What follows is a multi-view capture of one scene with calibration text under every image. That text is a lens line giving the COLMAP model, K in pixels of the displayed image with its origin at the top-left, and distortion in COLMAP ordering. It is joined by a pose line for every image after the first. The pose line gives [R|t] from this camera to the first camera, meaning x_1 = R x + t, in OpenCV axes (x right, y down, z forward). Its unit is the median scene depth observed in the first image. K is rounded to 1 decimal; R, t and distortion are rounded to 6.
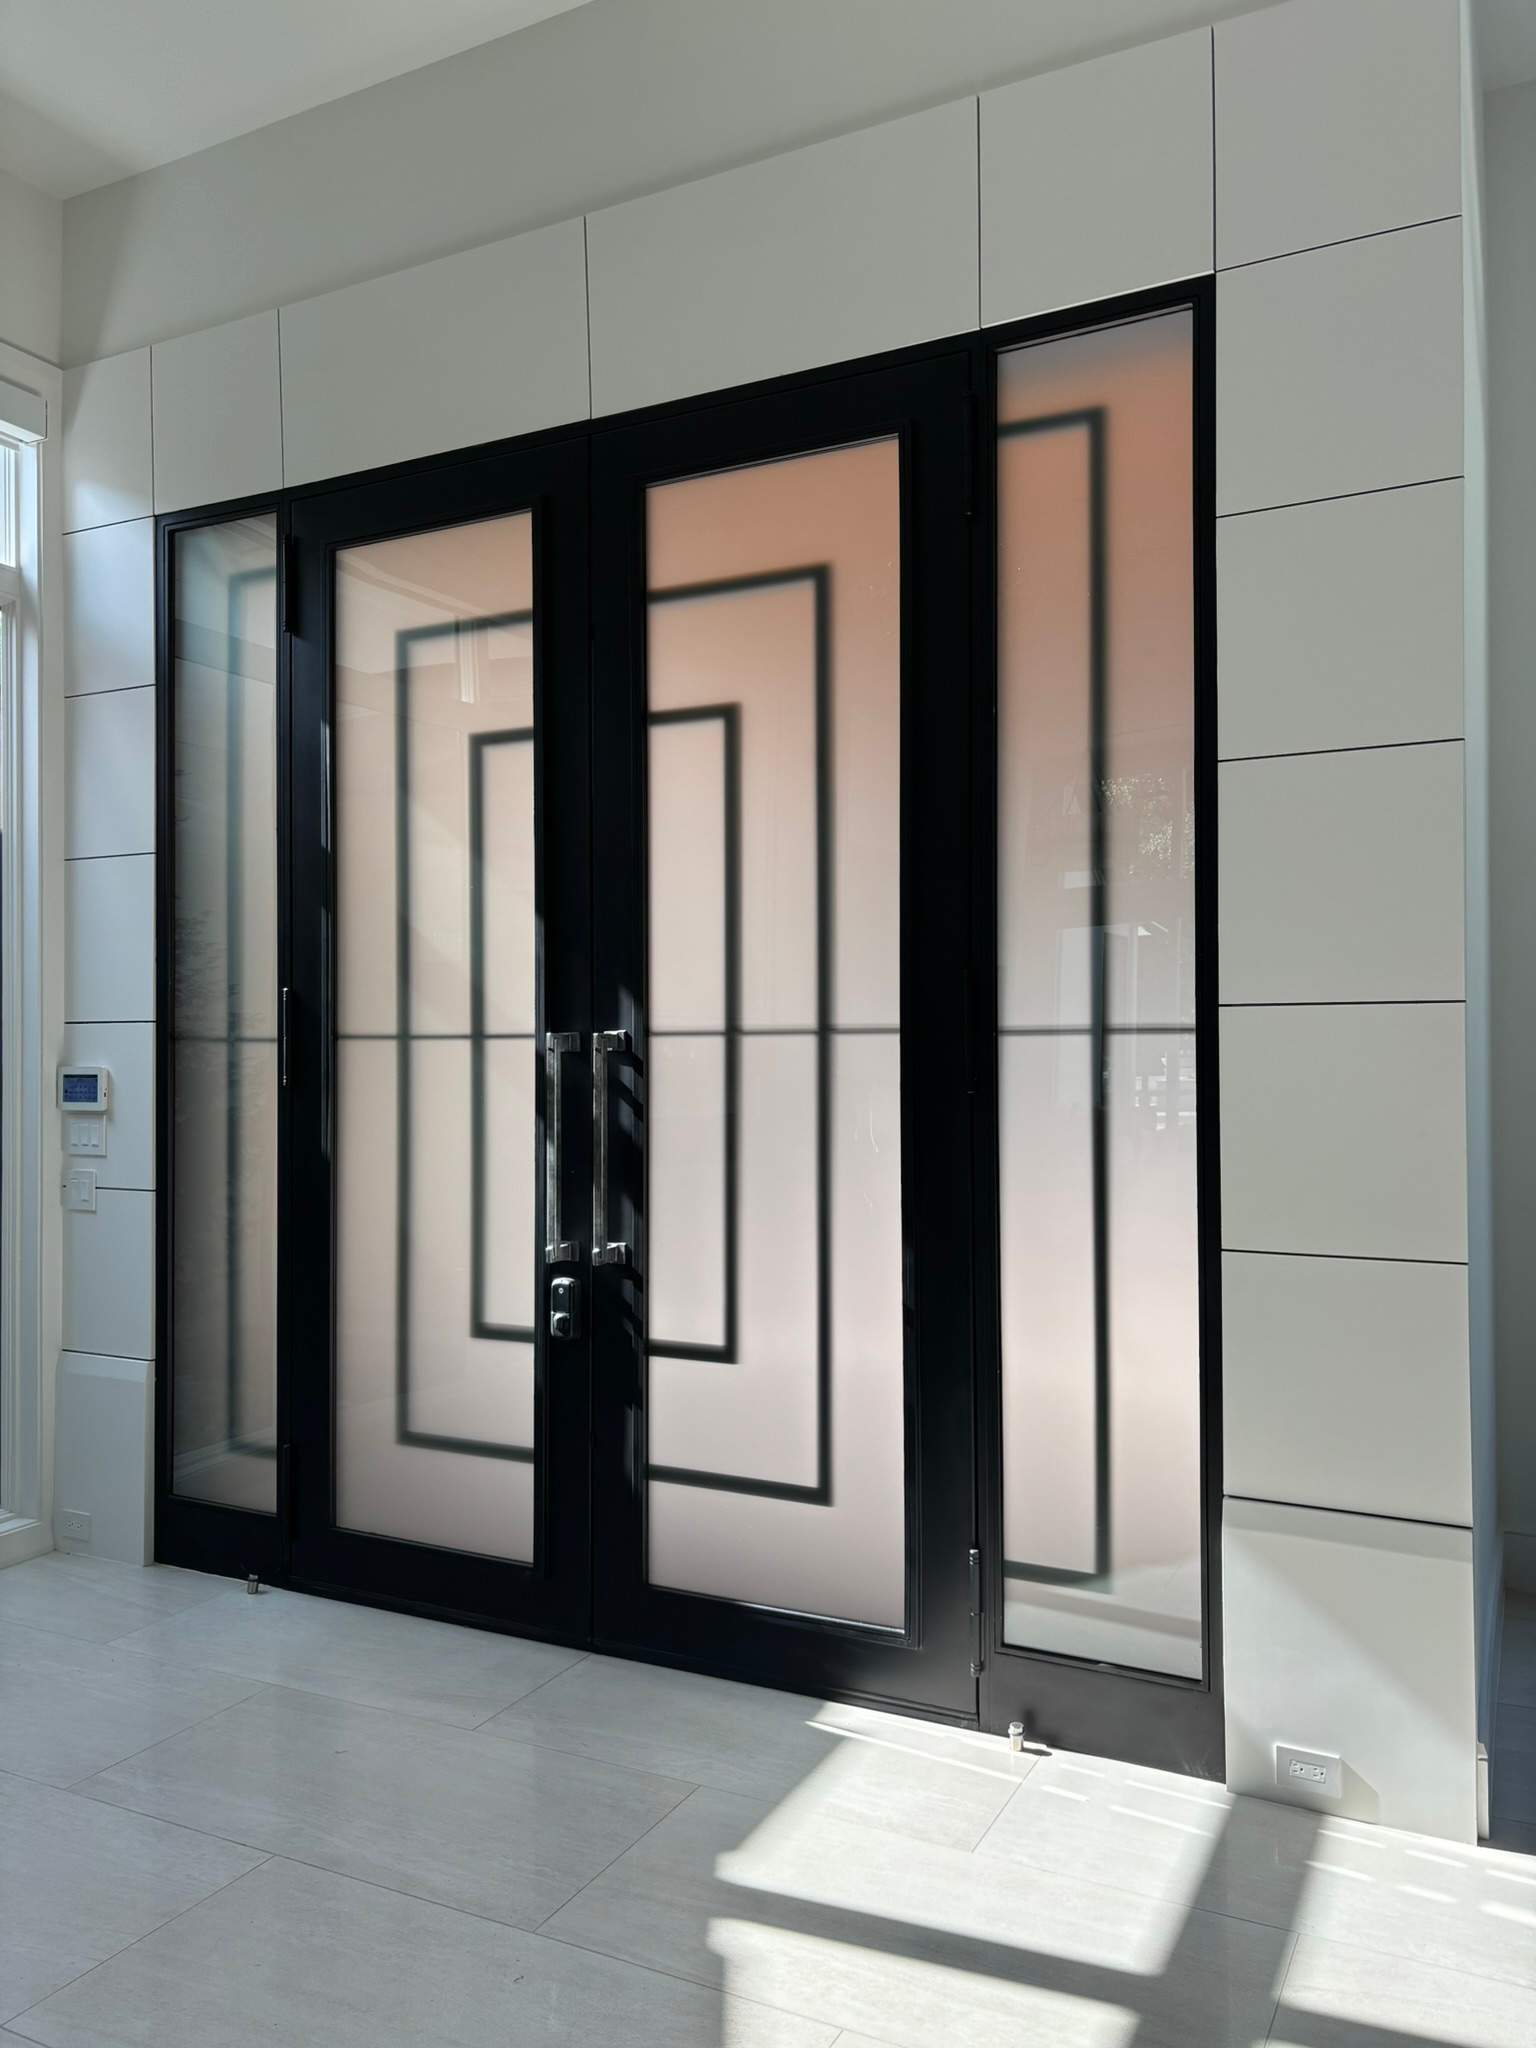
lens RADIAL K [[1540.1, 0, 762.2], [0, 1540.1, 1022.2], [0, 0, 1]] dist [0.039297, -0.033696]
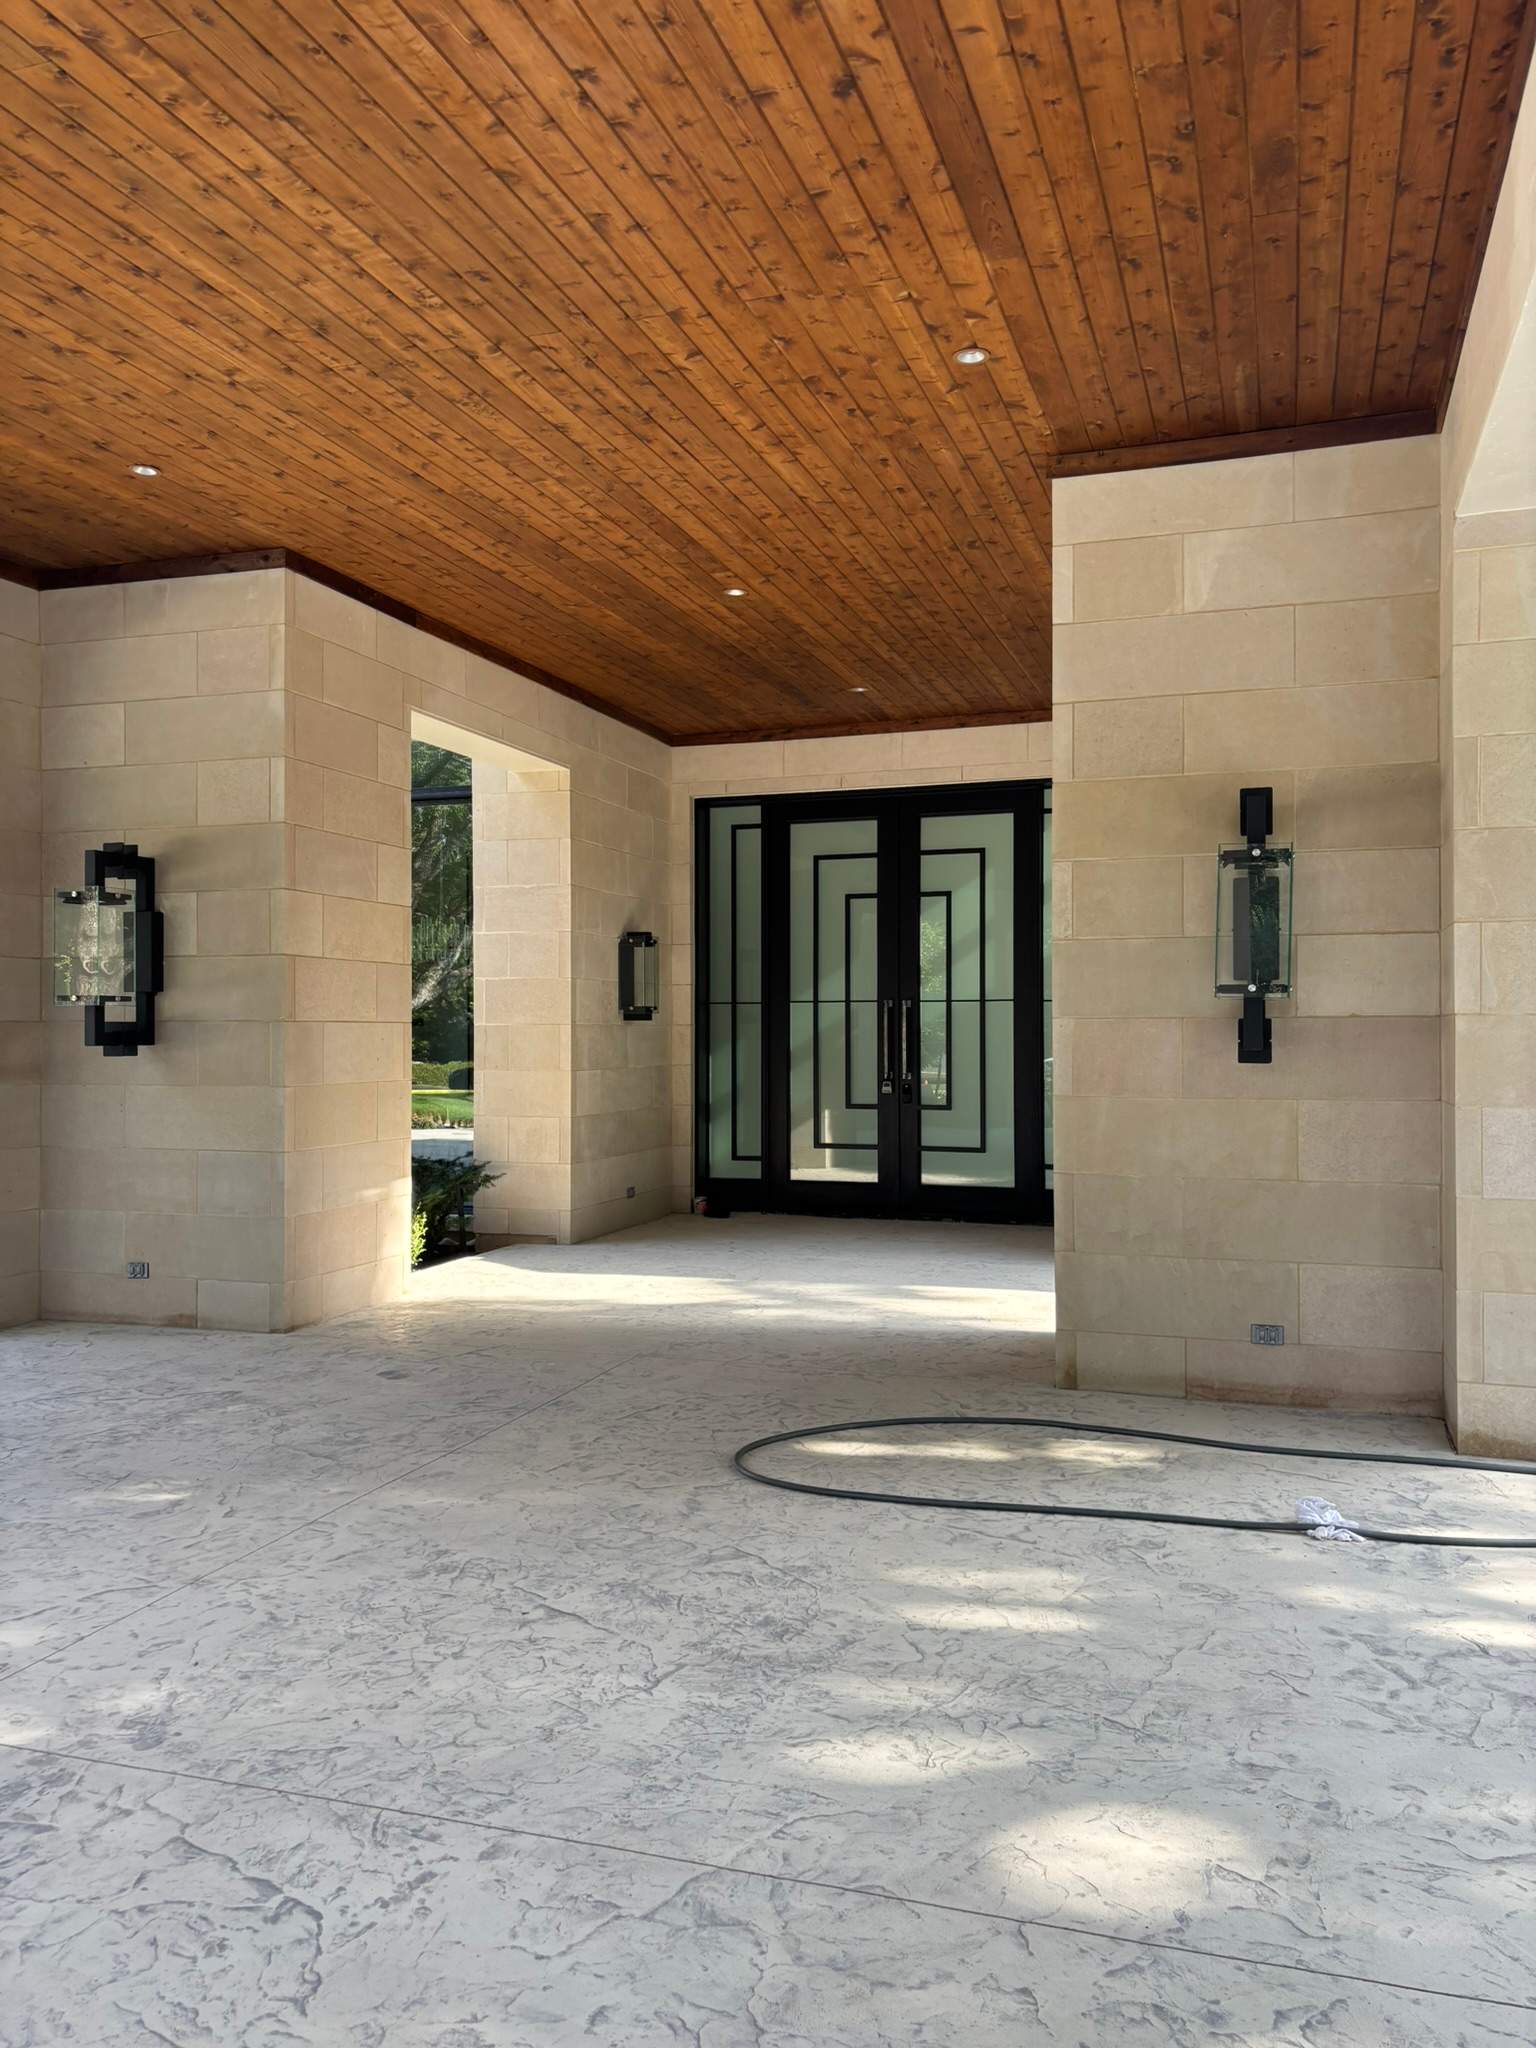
lens RADIAL K [[1540.1, 0, 776.4], [0, 1540.1, 1027.4], [0, 0, 1]] dist [0.039297, -0.033696]
pose [[0.989137, 0.002601, 0.146971, -0.777490], [-0.004737, 0.999888, 0.014188, 0.016982], [-0.146917, -0.014730, 0.989039, -1.876272]]
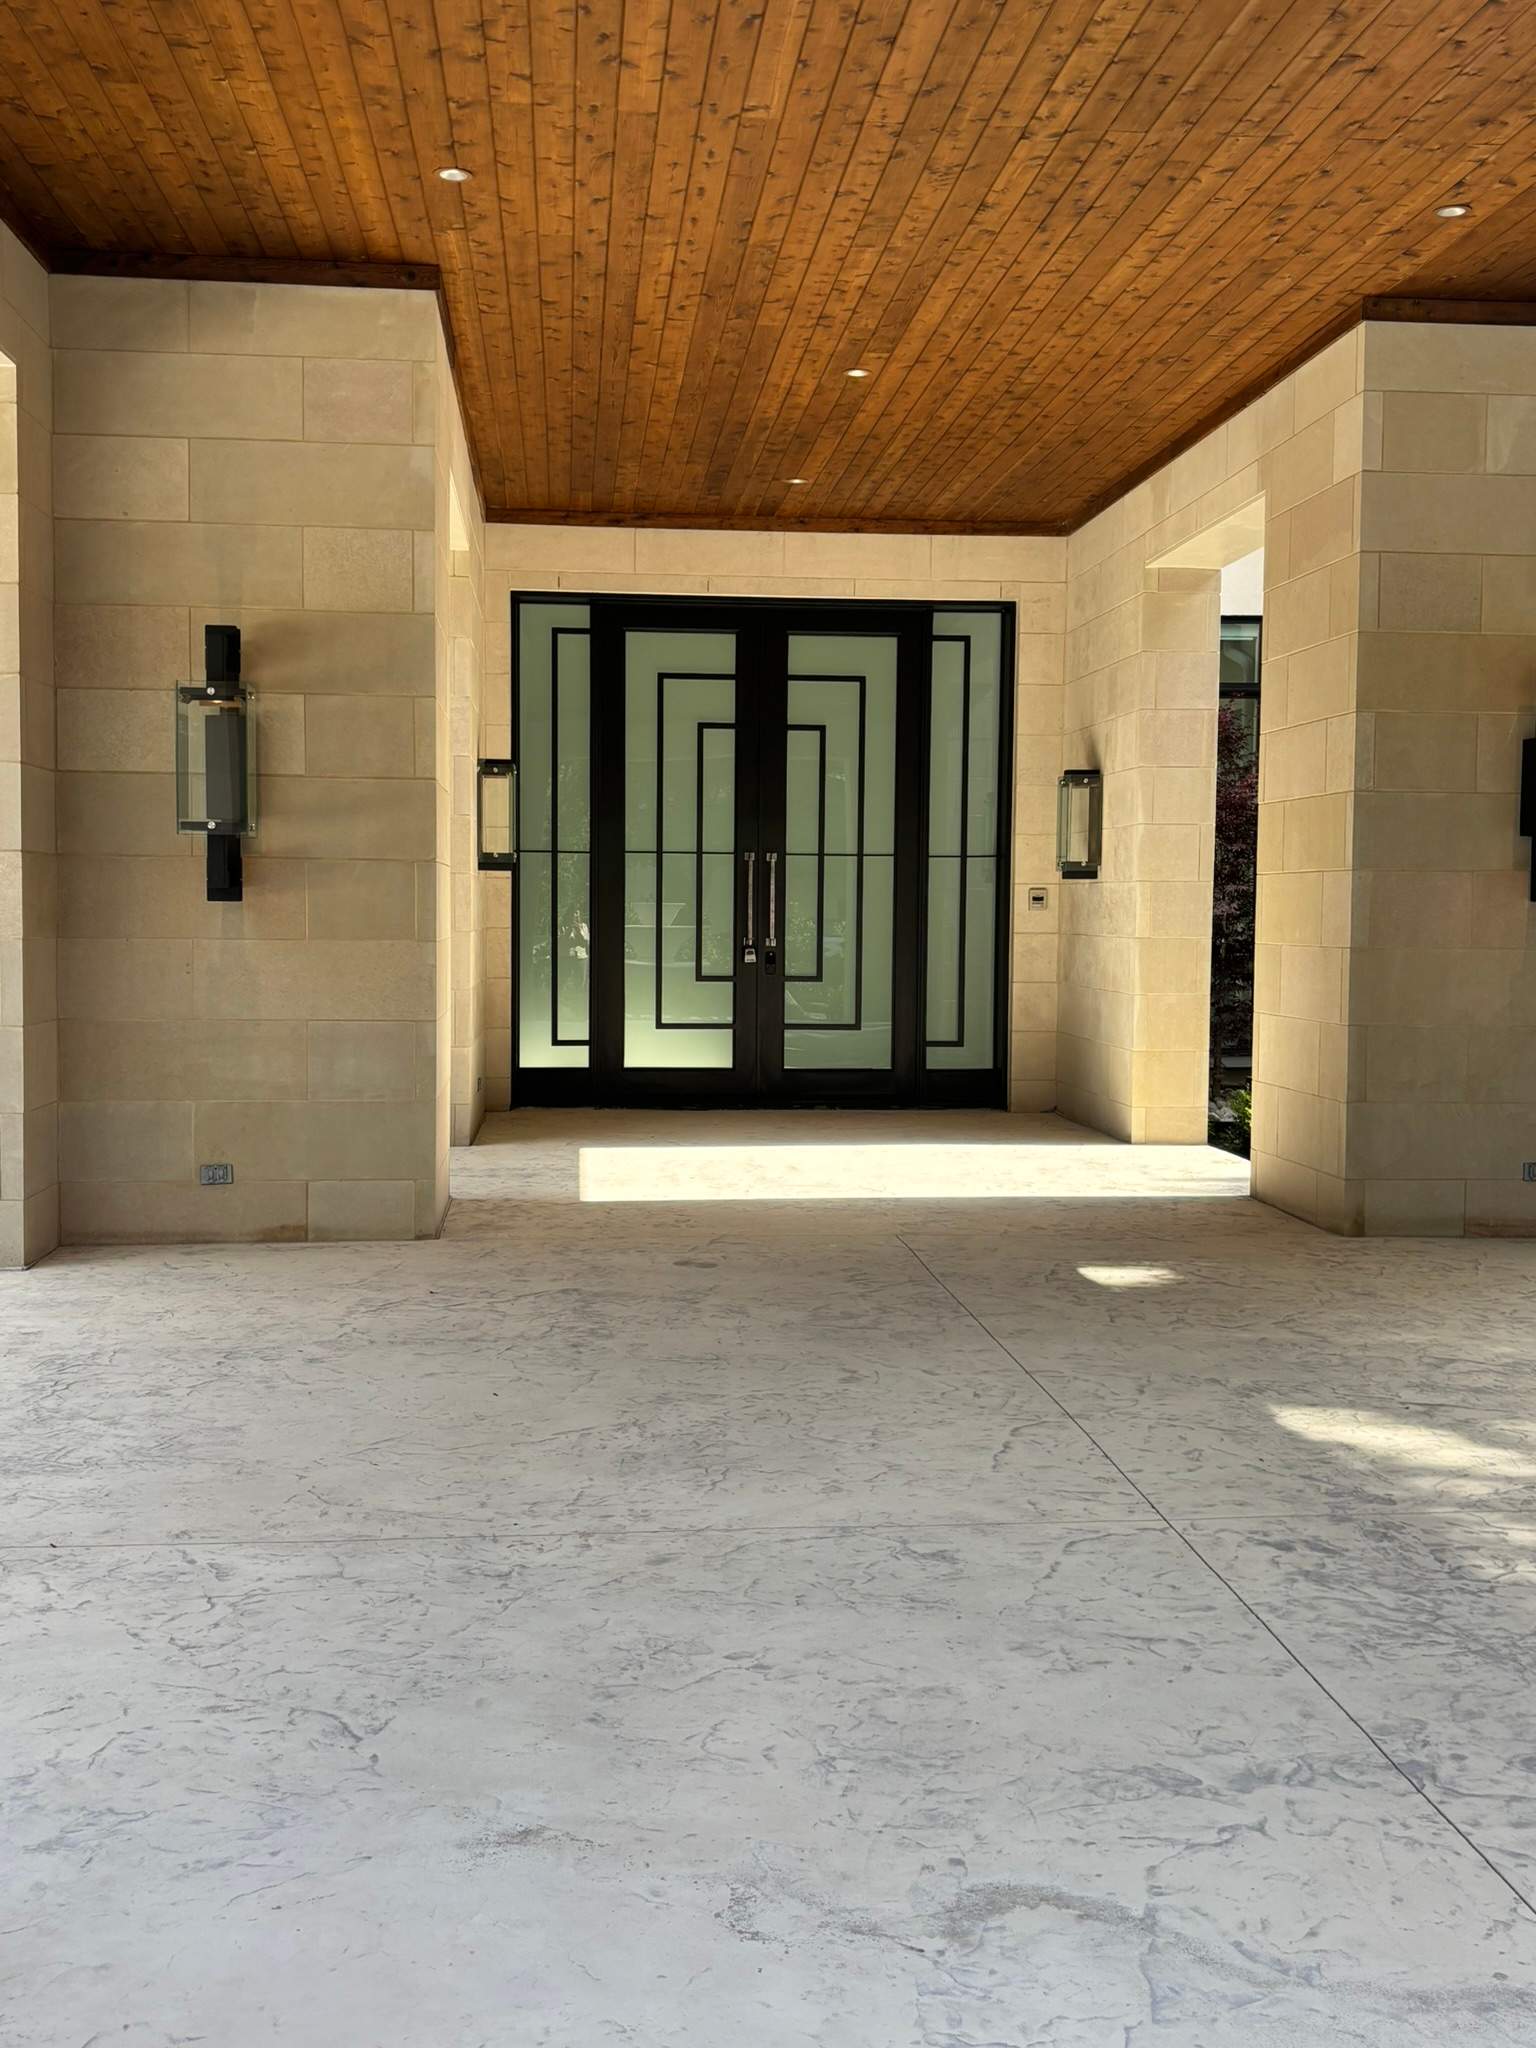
lens RADIAL K [[2065.3, 0, 746.7], [0, 2065.3, 1024.5], [0, 0, 1]] dist [0.021277, 0.000000]
pose [[0.850883, -0.018416, 0.525032, -1.899513], [-0.021858, 0.997279, 0.070403, 0.050406], [-0.524900, -0.071381, 0.848165, -1.837571]]
